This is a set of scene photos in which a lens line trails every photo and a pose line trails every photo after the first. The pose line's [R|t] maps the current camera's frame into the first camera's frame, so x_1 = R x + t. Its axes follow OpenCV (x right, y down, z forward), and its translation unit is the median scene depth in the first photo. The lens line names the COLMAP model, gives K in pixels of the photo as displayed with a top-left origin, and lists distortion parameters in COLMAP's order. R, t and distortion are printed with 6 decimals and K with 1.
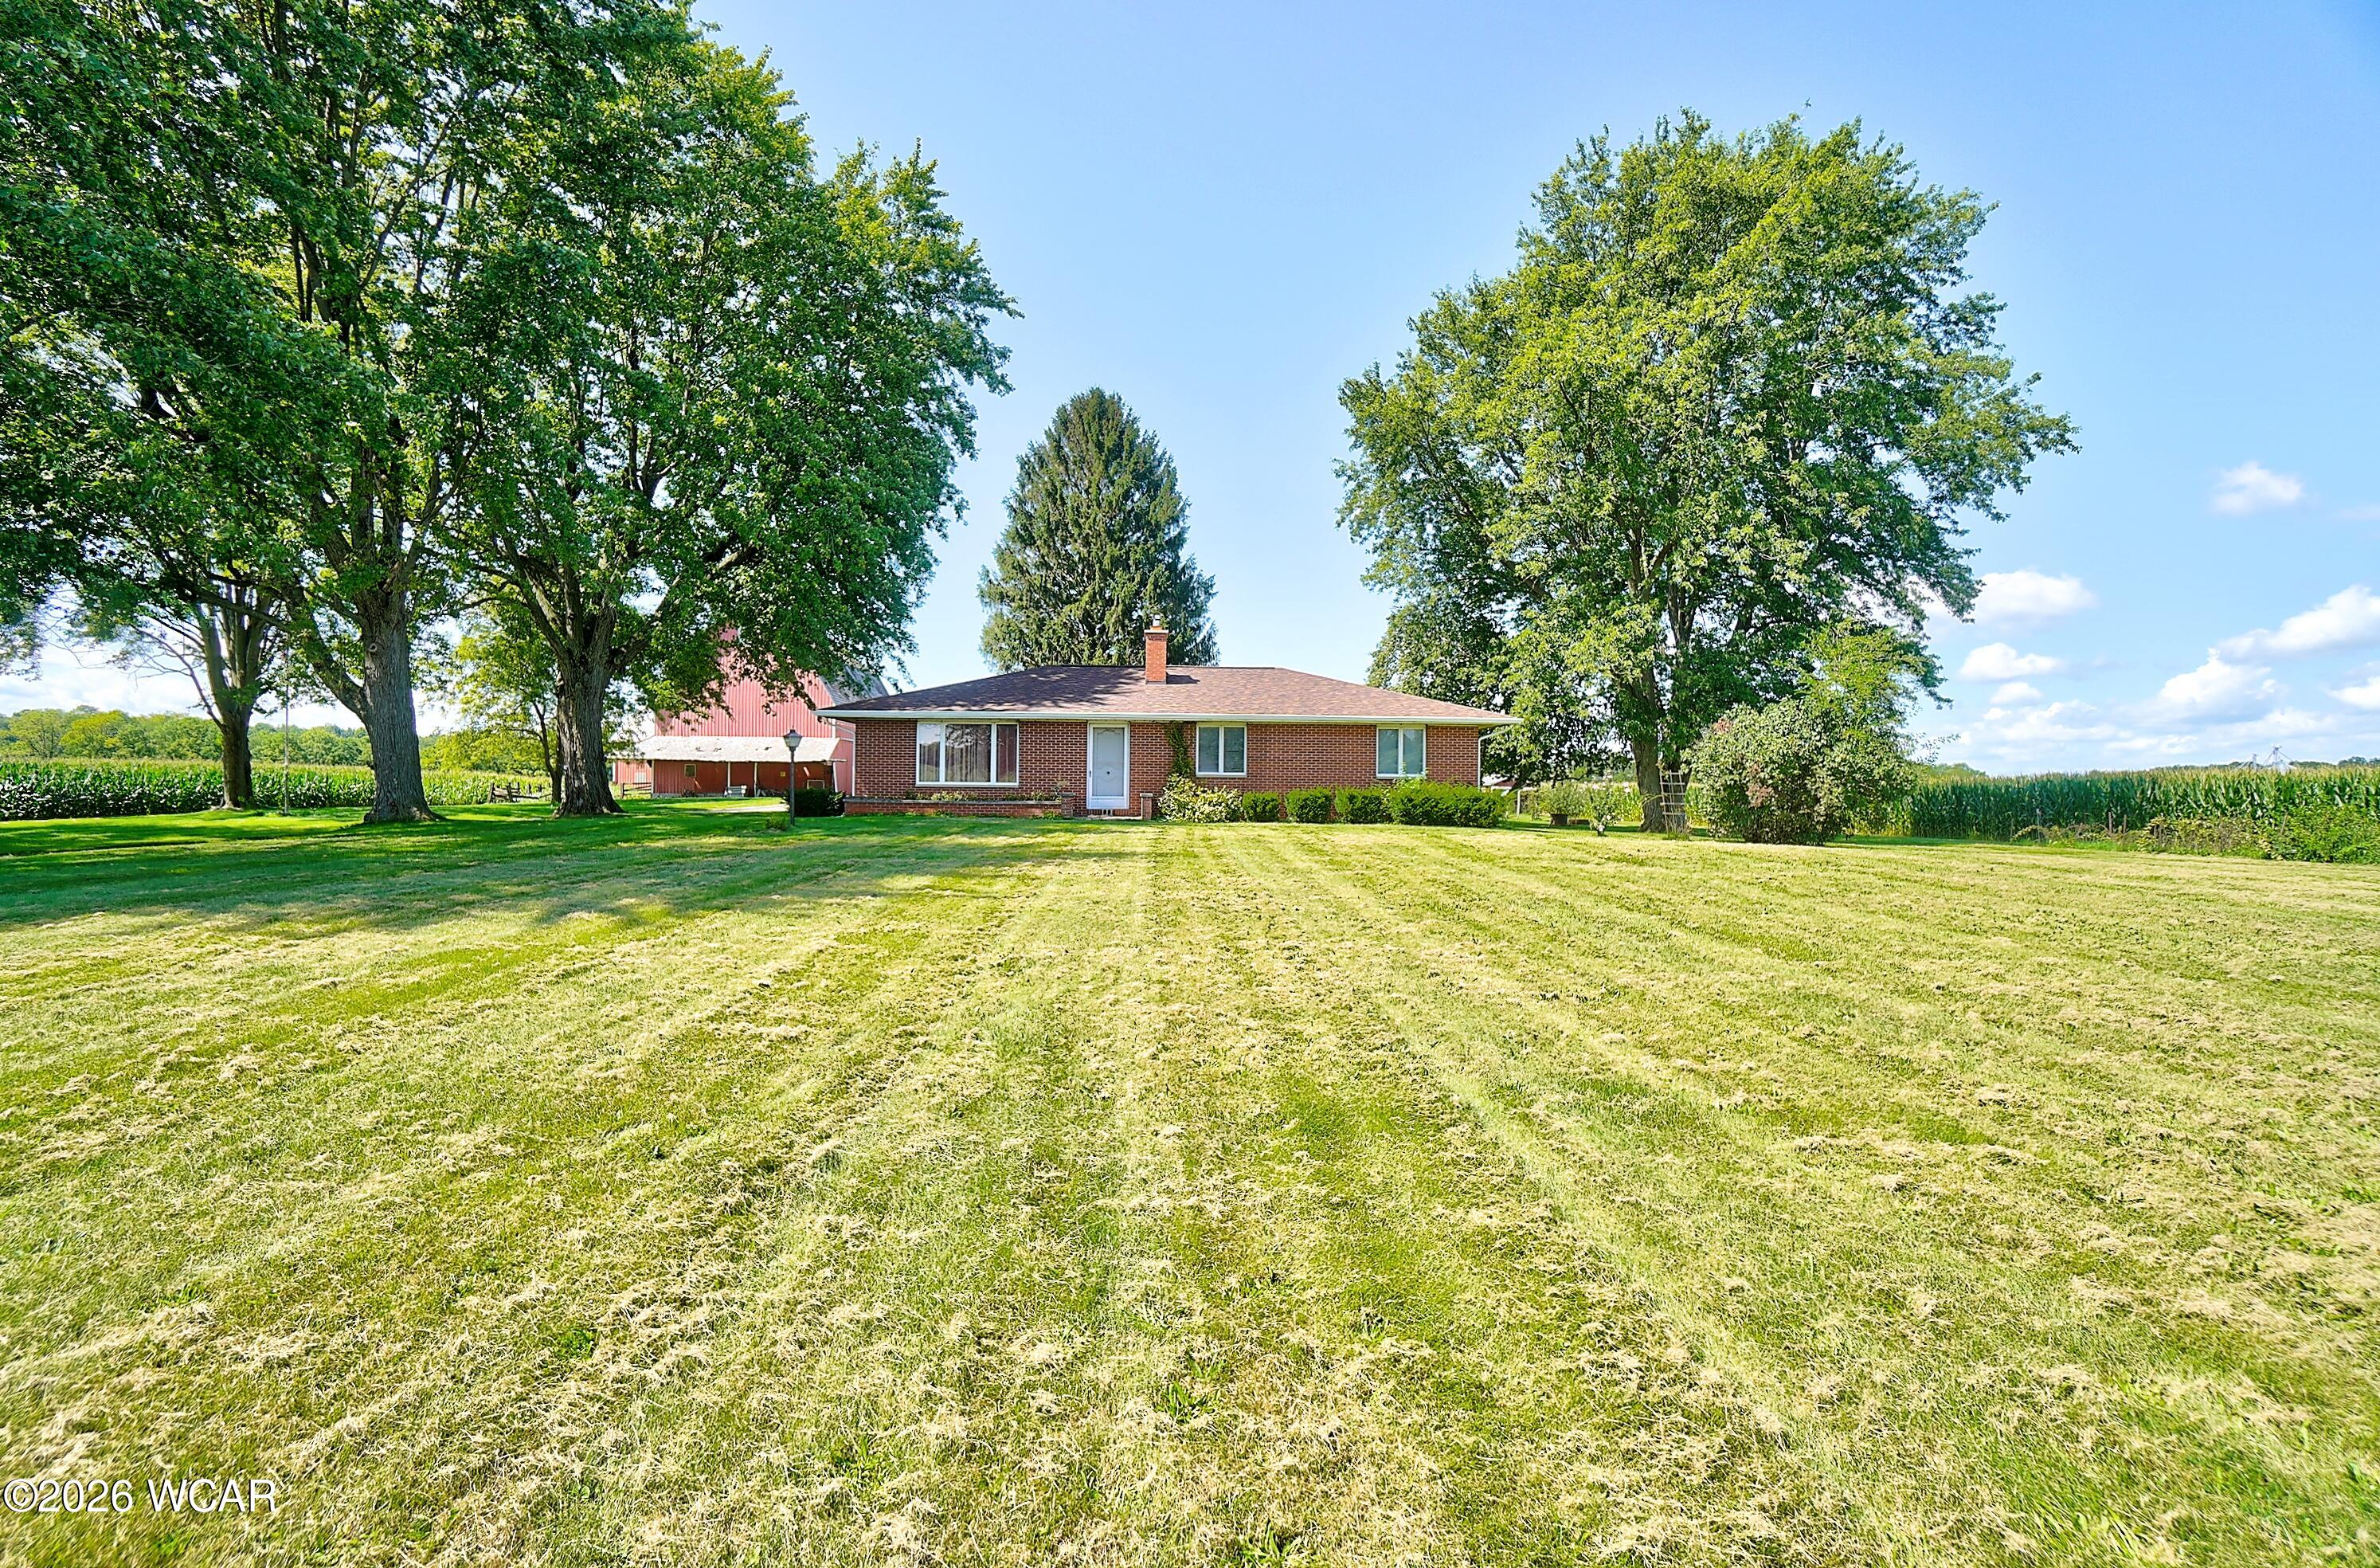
lens RADIAL K [[1039.3, 0, 1190.0], [0, 1039.3, 784.0], [0, 0, 1]] dist [-0.049943, 0.020200]
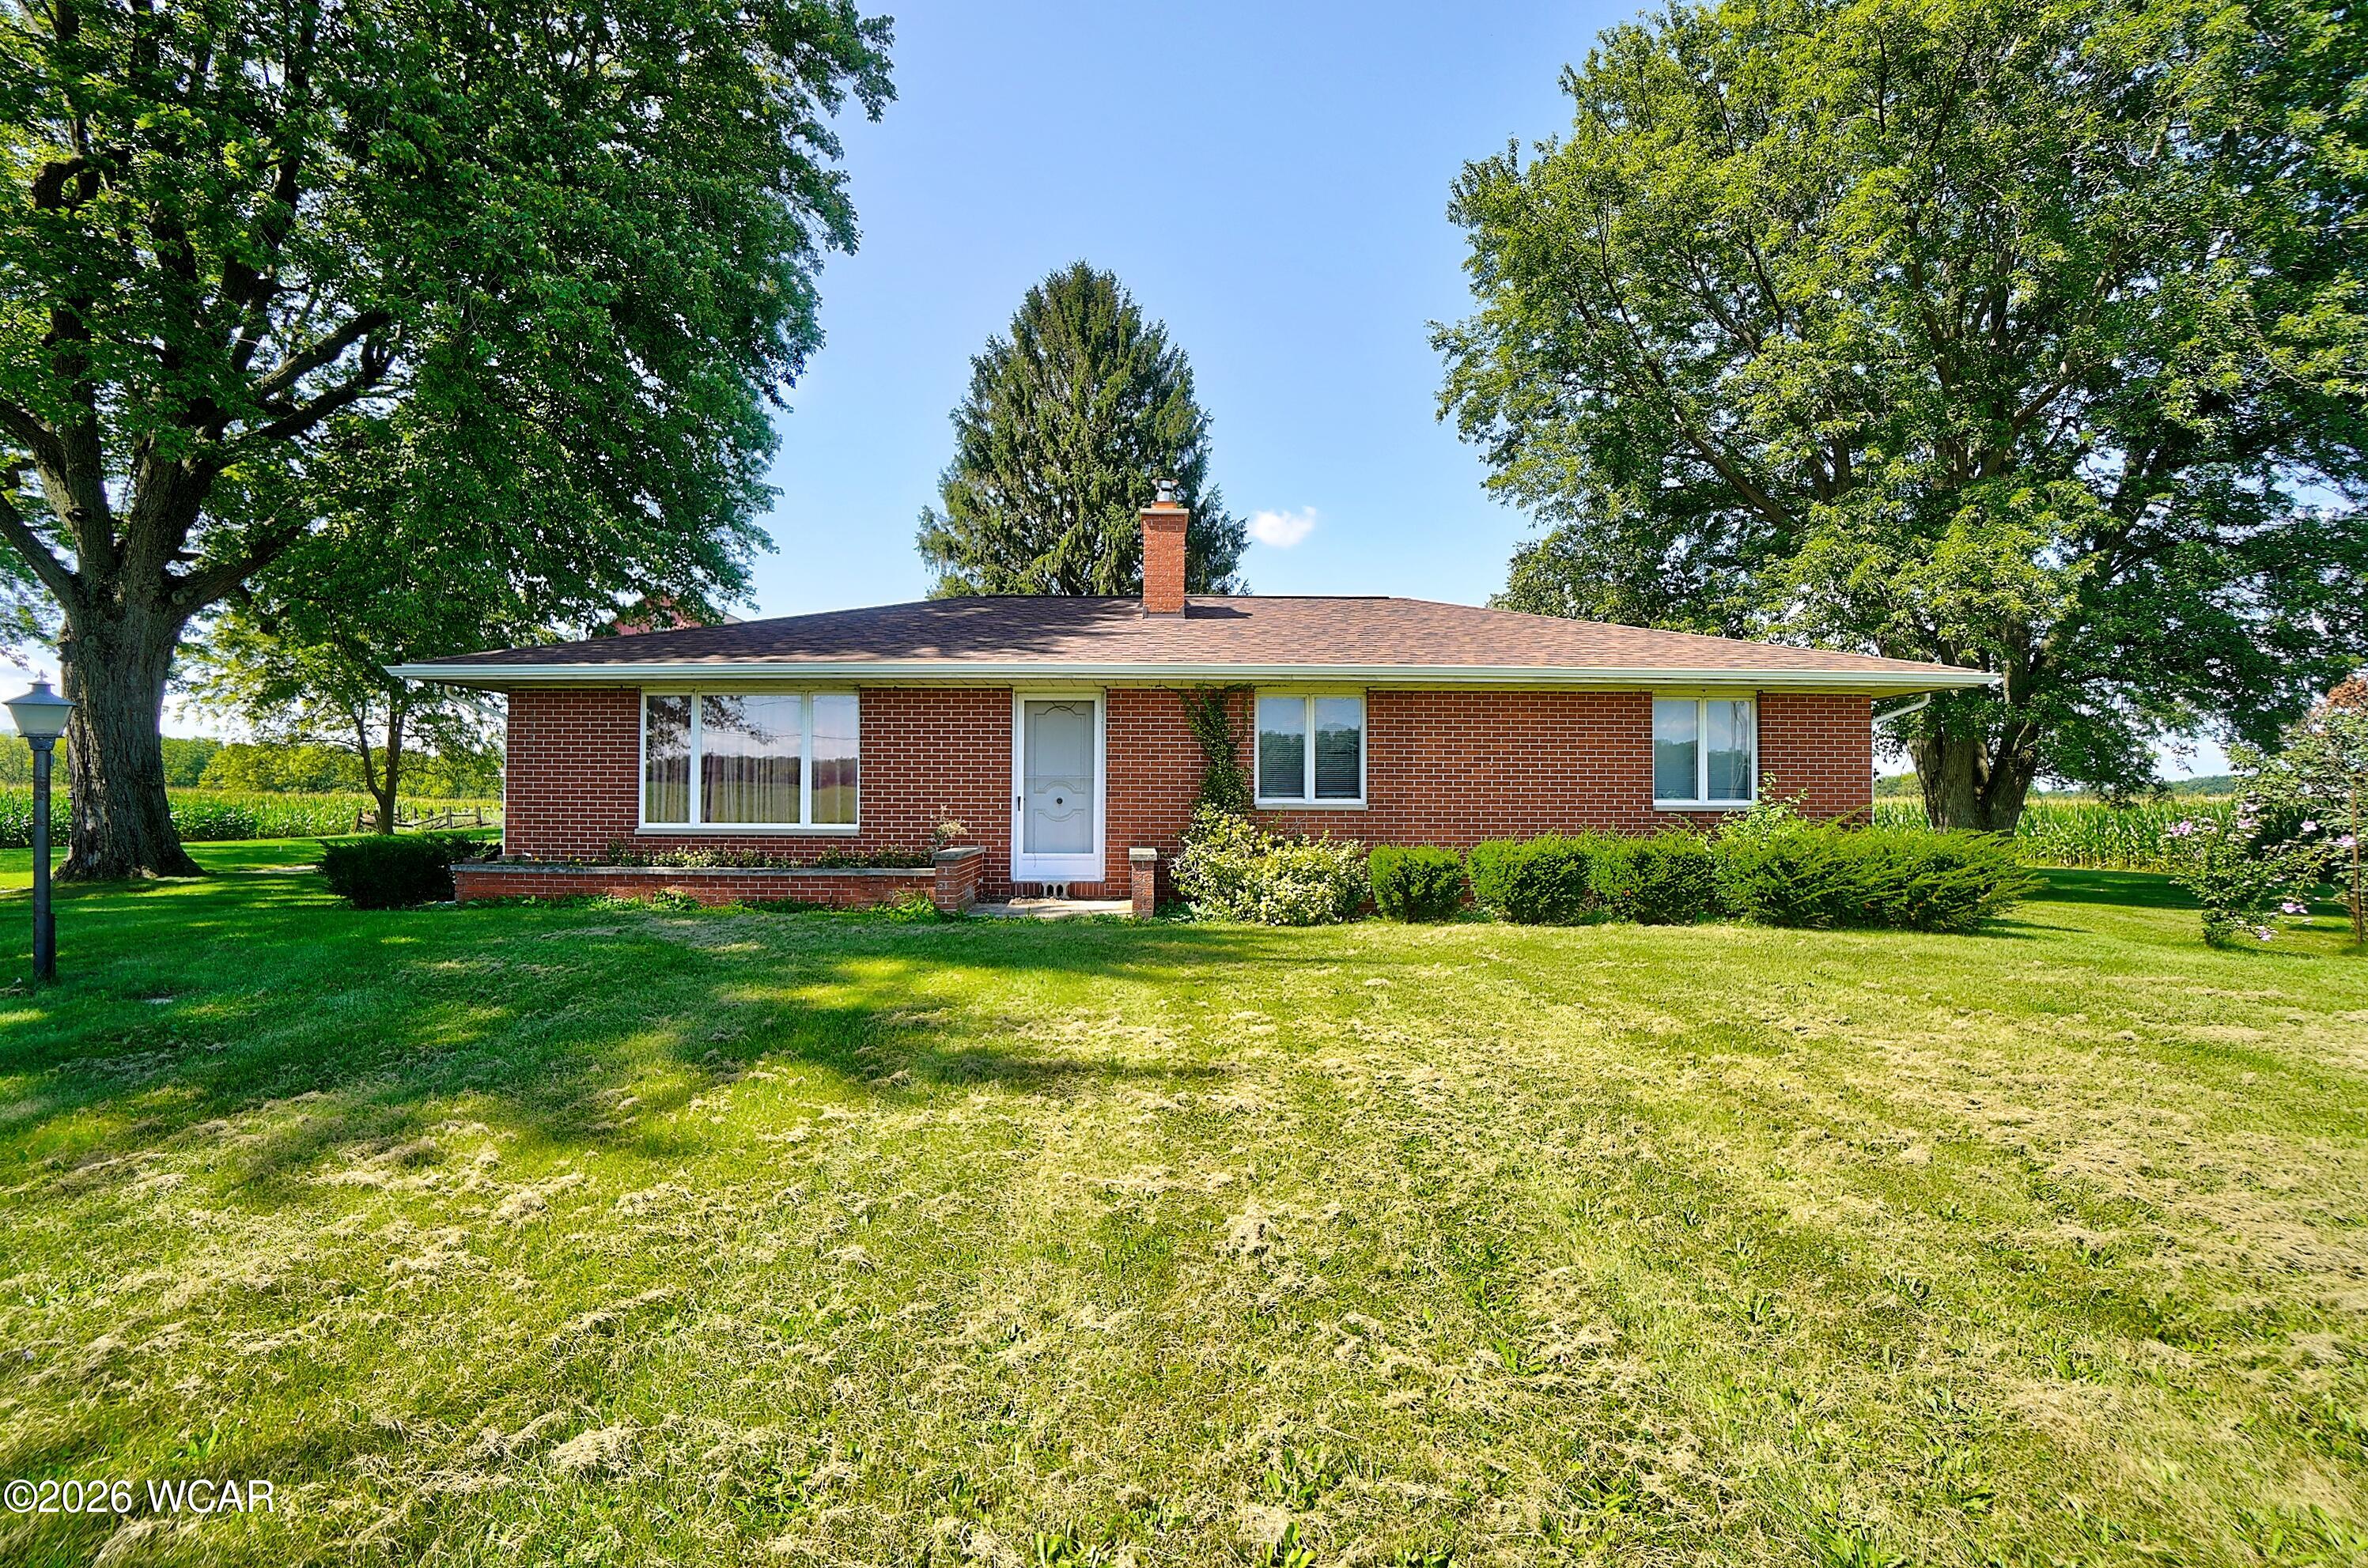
lens RADIAL K [[1042.2, 0, 1157.8], [0, 1042.2, 782.8], [0, 0, 1]] dist [-0.064736, 0.022496]
pose [[0.999117, -0.005911, -0.041595, -0.011752], [0.005239, 0.999854, -0.016255, -0.007743], [0.041685, 0.016023, 0.999002, 0.381001]]
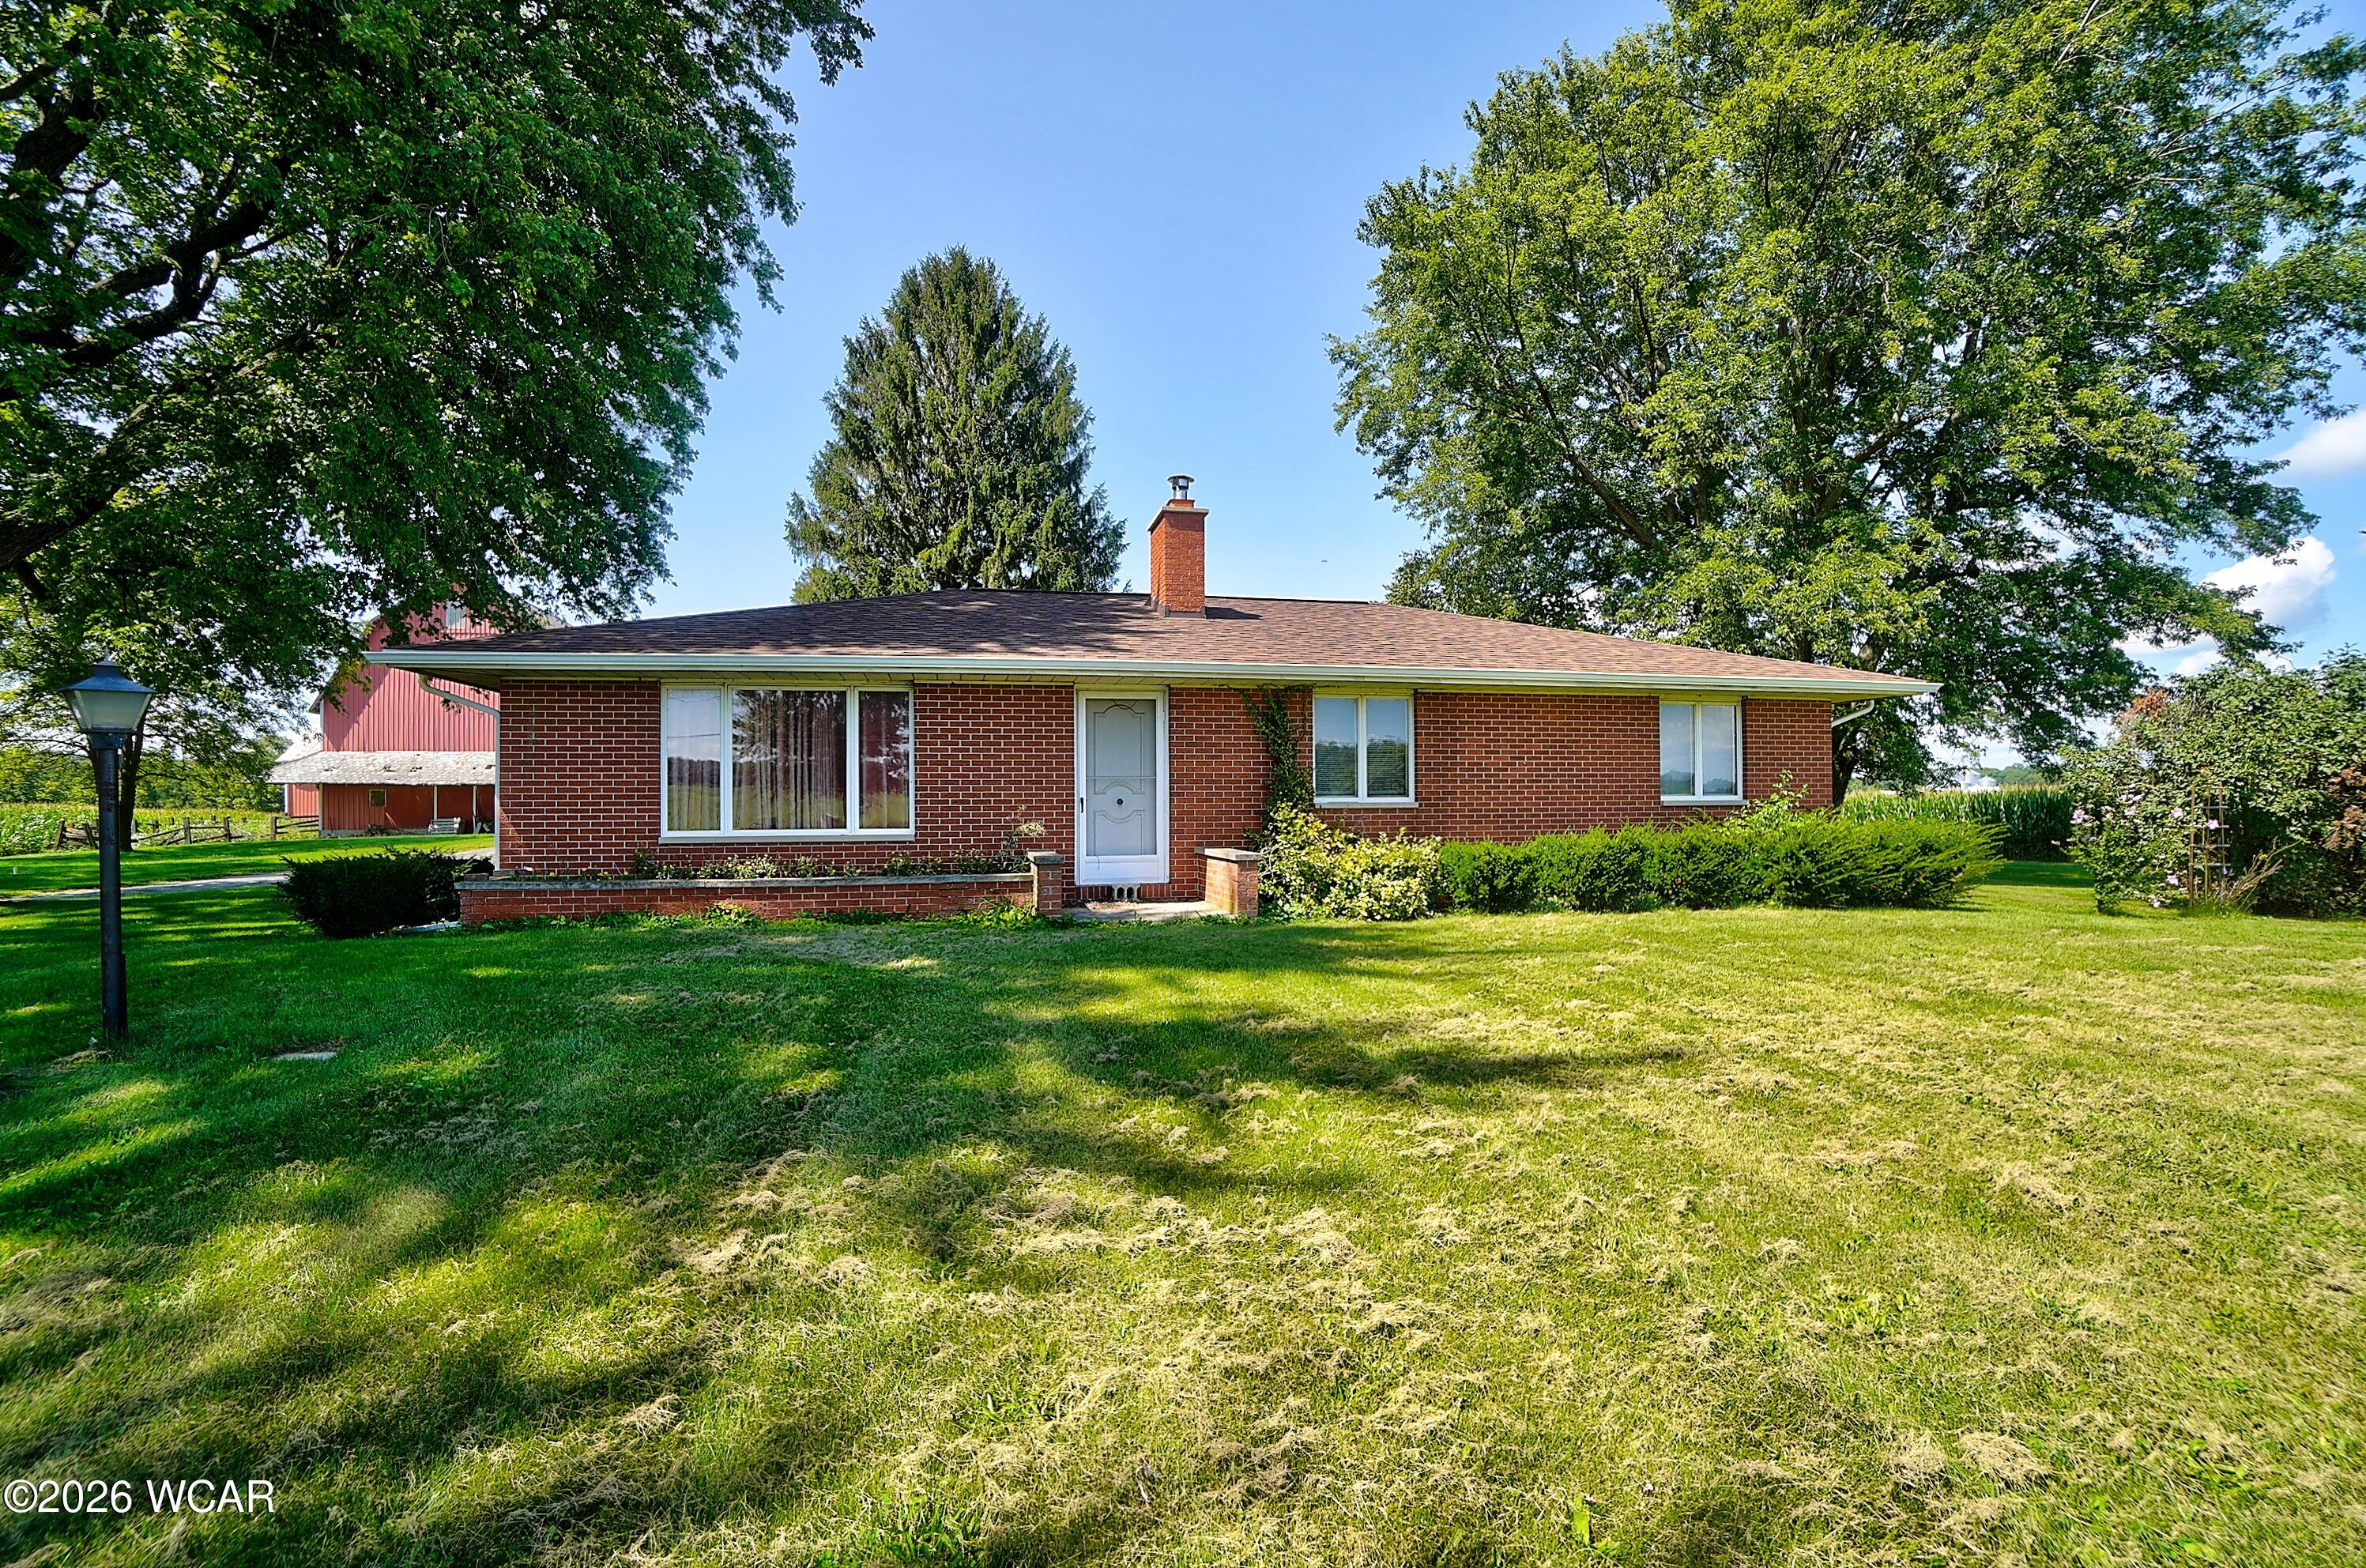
lens RADIAL K [[1043.0, 0, 1158.0], [0, 1043.0, 790.7], [0, 0, 1]] dist [-0.063861, 0.022983]
pose [[0.988565, -0.013357, 0.150201, -0.089448], [0.014739, 0.999859, -0.008095, -0.008159], [-0.150072, 0.010216, 0.988622, 0.388191]]
